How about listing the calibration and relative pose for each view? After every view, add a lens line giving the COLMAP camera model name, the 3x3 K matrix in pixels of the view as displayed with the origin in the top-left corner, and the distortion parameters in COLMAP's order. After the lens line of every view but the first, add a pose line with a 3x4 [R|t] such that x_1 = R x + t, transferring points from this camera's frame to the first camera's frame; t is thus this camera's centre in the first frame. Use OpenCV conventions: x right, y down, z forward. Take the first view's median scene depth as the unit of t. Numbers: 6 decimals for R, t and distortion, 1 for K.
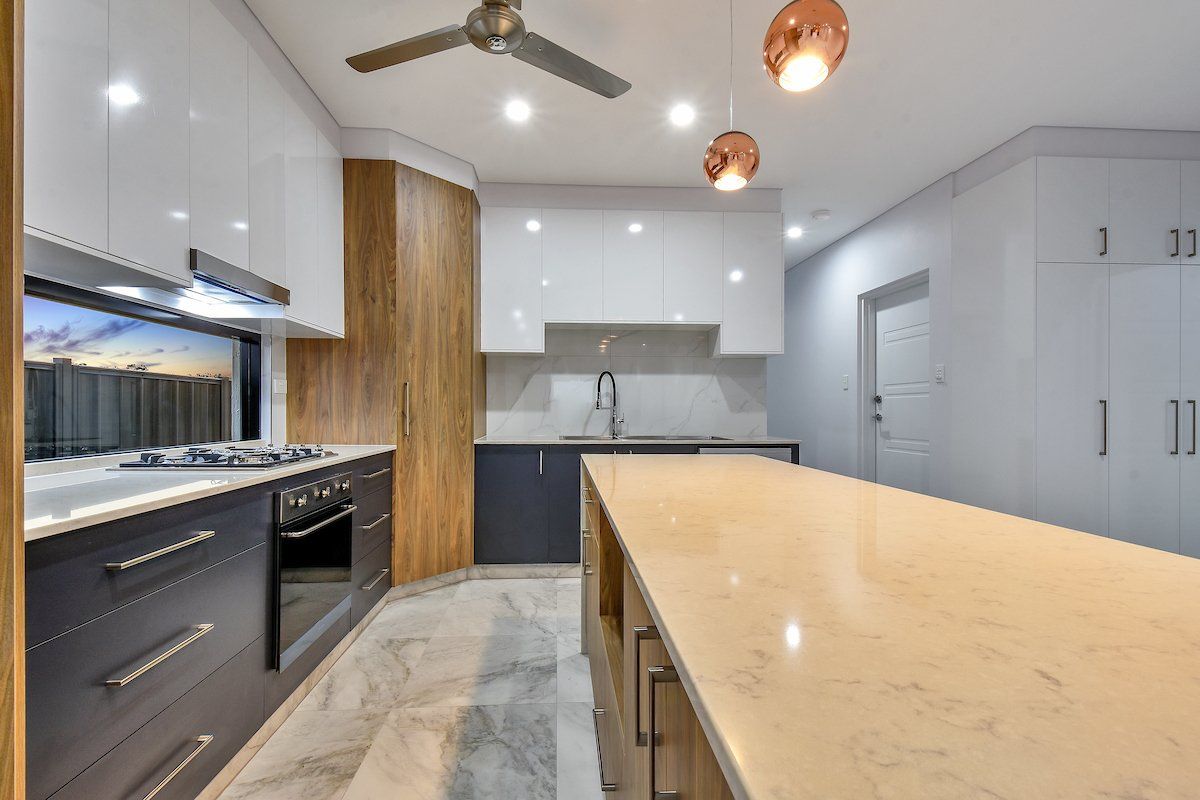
lens RADIAL K [[537.9, 0, 593.5], [0, 537.9, 404.9], [0, 0, 1]] dist [0.010586, -0.000977]
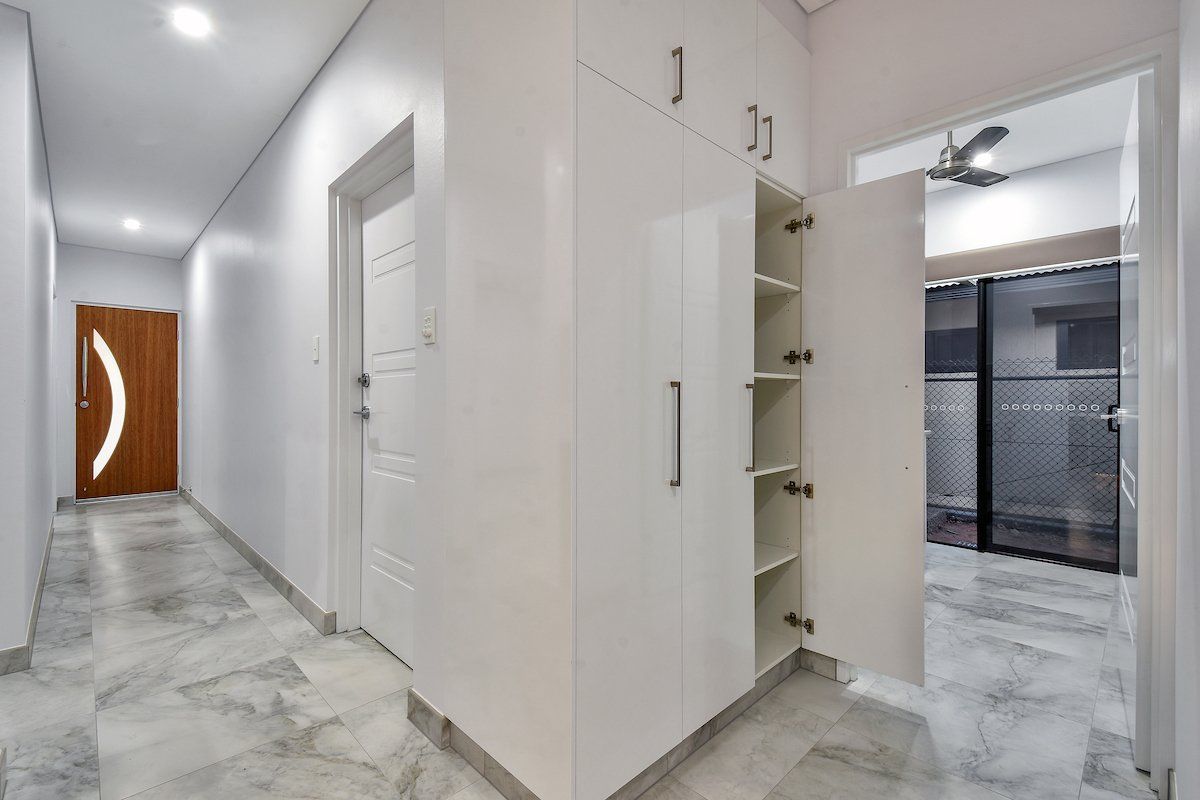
lens RADIAL K [[530.4, 0, 600.0], [0, 530.4, 400.0], [0, 0, 1]] dist [-0.002369, -0.000425]
pose [[0.760964, 0.001498, 0.648793, 0.532383], [-0.006356, 0.999967, 0.005146, 0.007753], [-0.648763, -0.008040, 0.760948, 0.634238]]
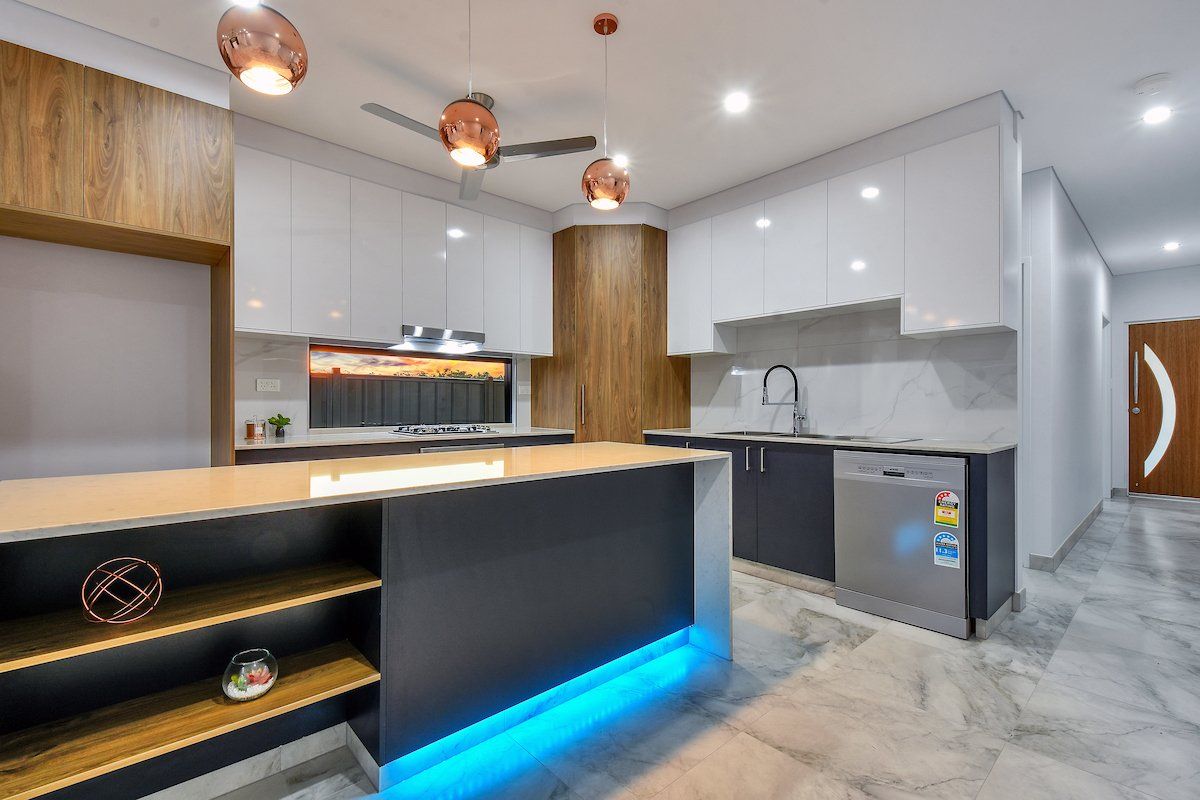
lens RADIAL K [[528.6, 0, 589.2], [0, 528.6, 403.6], [0, 0, 1]] dist [0.002977, -0.000052]
pose [[0.611503, -0.002113, -0.791239, 0.696859], [0.004527, 0.999989, 0.000828, 0.004843], [0.791229, -0.004088, 0.611506, 0.189102]]
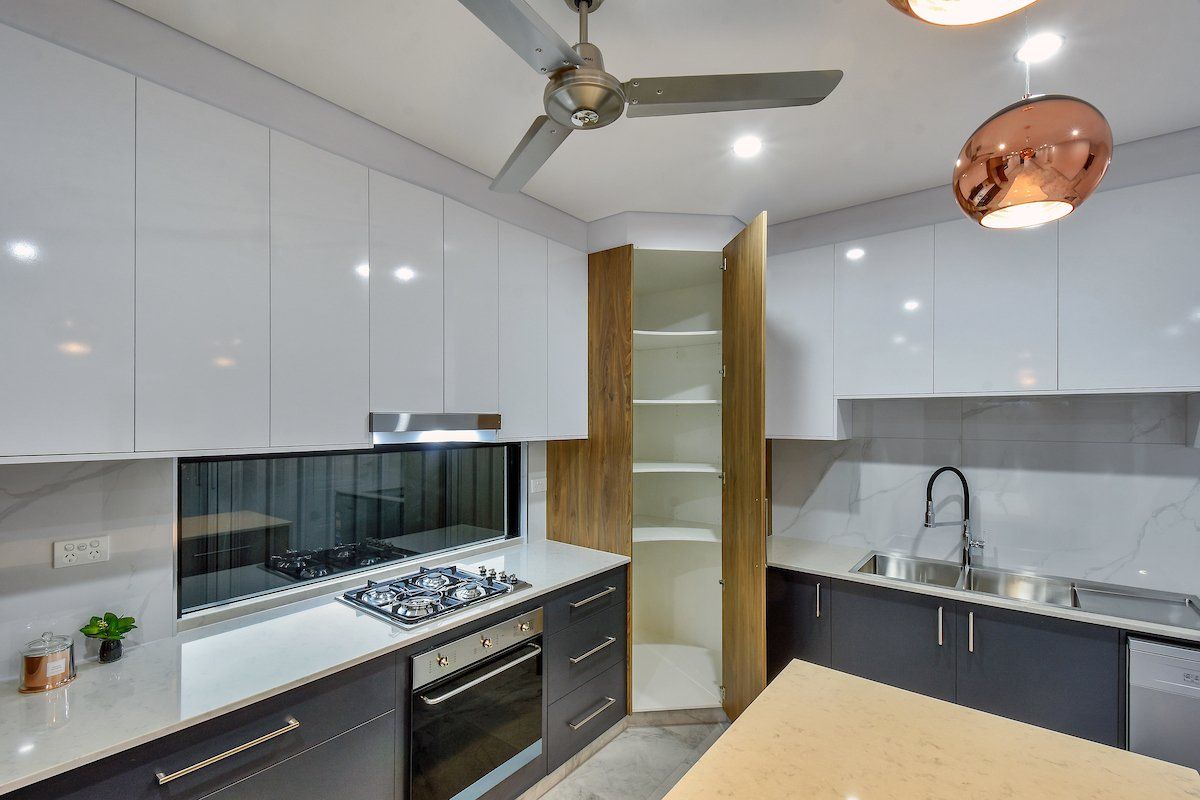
lens RADIAL K [[526.6, 0, 584.0], [0, 526.6, 409.5], [0, 0, 1]] dist [0.014455, -0.012951]
pose [[0.731573, -0.009029, -0.681704, 0.173340], [0.003030, 0.999945, -0.009993, -0.157472], [0.681757, 0.005245, 0.731560, 0.282085]]
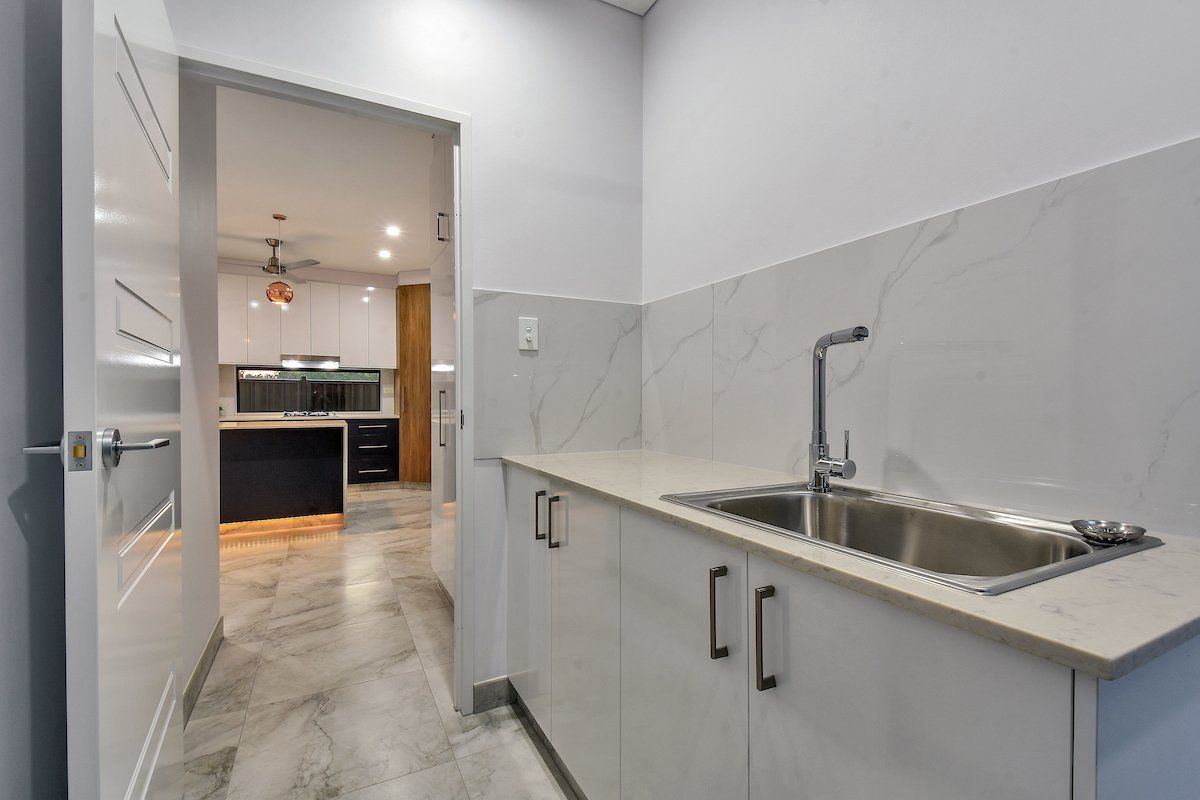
lens RADIAL K [[533.4, 0, 600.1], [0, 533.4, 411.3], [0, 0, 1]] dist [0.020857, -0.013790]
pose [[0.396060, 0.021574, -0.917971, 1.847717], [0.005180, 0.999656, 0.025728, 0.003343], [0.918210, -0.014945, 0.395812, 0.843976]]
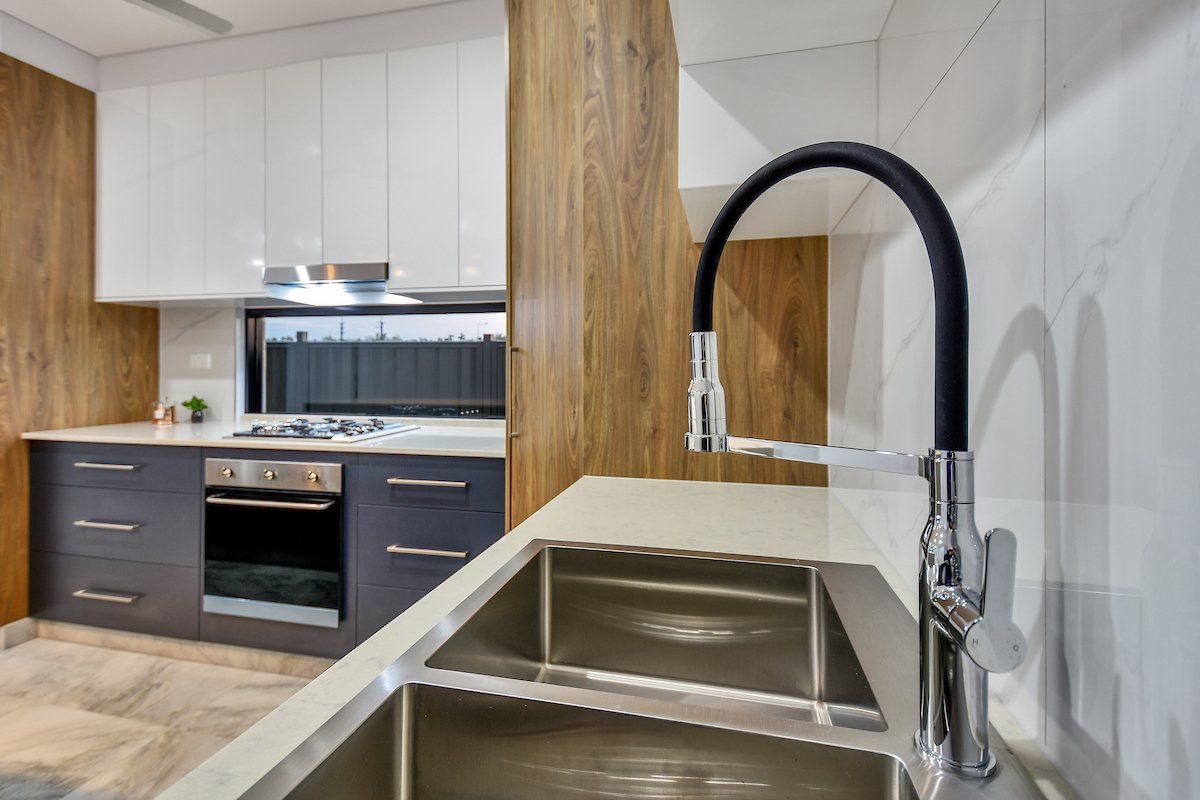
lens RADIAL K [[578.5, 0, 587.9], [0, 578.5, 363.0], [0, 0, 1]] dist [0.016030, -0.000841]
pose [[-0.310467, -0.007559, -0.950554, 0.212387], [0.005219, 0.999940, -0.009656, -0.016769], [0.950570, -0.007959, -0.310409, 1.229636]]
